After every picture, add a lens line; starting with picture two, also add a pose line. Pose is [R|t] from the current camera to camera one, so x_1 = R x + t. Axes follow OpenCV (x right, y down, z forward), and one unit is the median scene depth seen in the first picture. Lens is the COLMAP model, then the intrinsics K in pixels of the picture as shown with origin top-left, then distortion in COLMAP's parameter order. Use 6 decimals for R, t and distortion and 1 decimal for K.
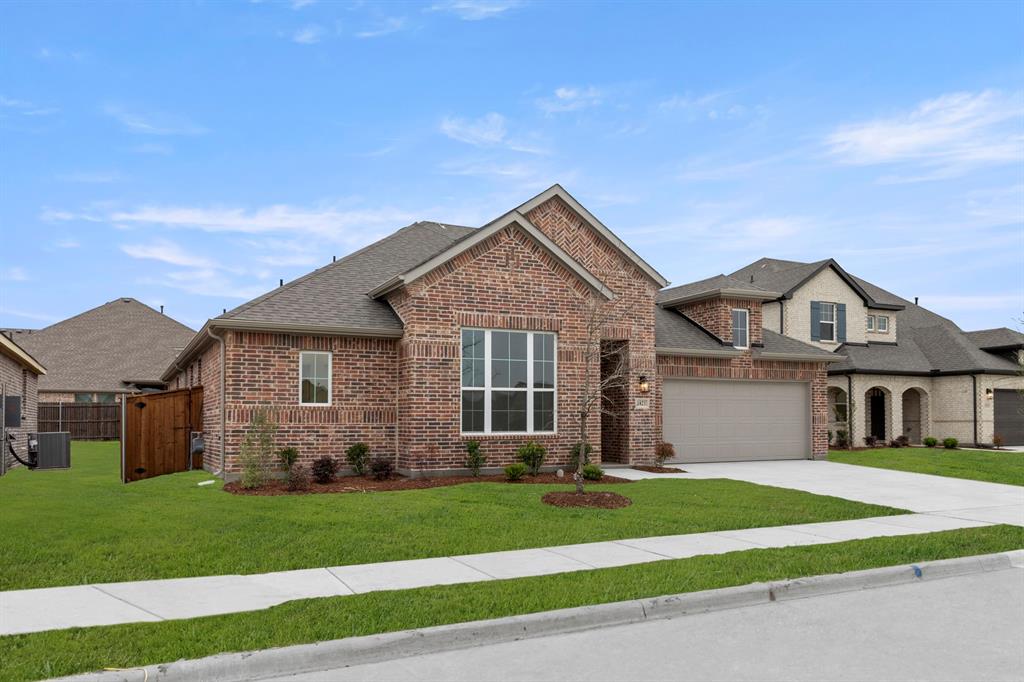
lens RADIAL K [[735.0, 0, 512.0], [0, 735.0, 341.0], [0, 0, 1]] dist [0.000002, -0.000129]
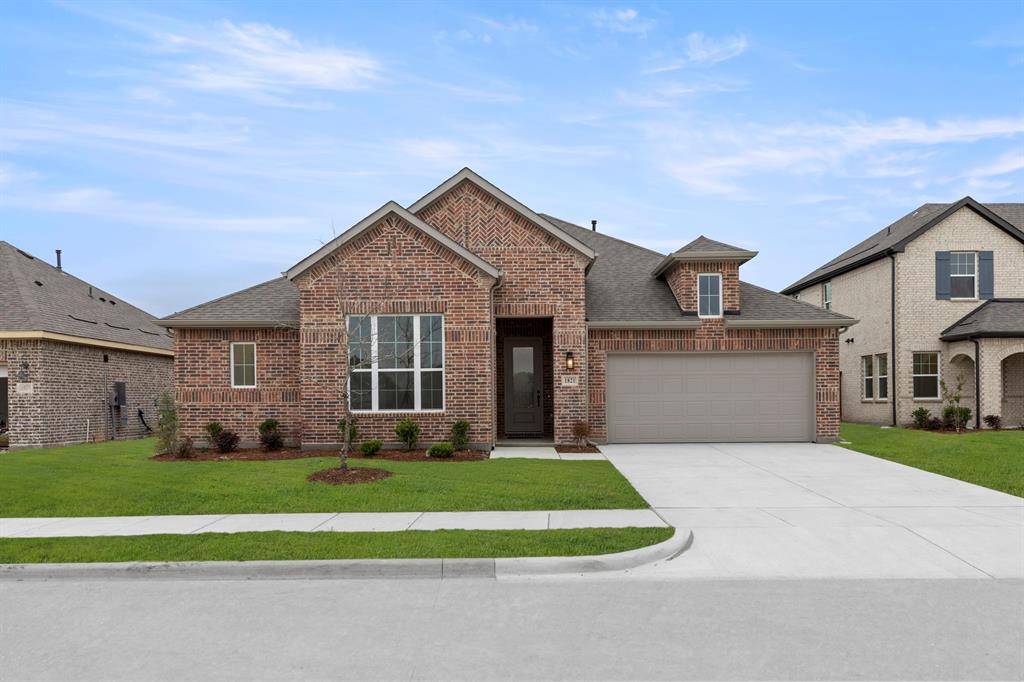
lens RADIAL K [[684.7, 0, 512.0], [0, 684.7, 341.0], [0, 0, 1]] dist [0.003708, 0.000647]
pose [[0.900222, -0.040948, -0.433503, 0.565553], [0.052491, 0.998513, 0.014686, 0.017543], [0.432257, -0.035976, 0.901033, 0.176348]]
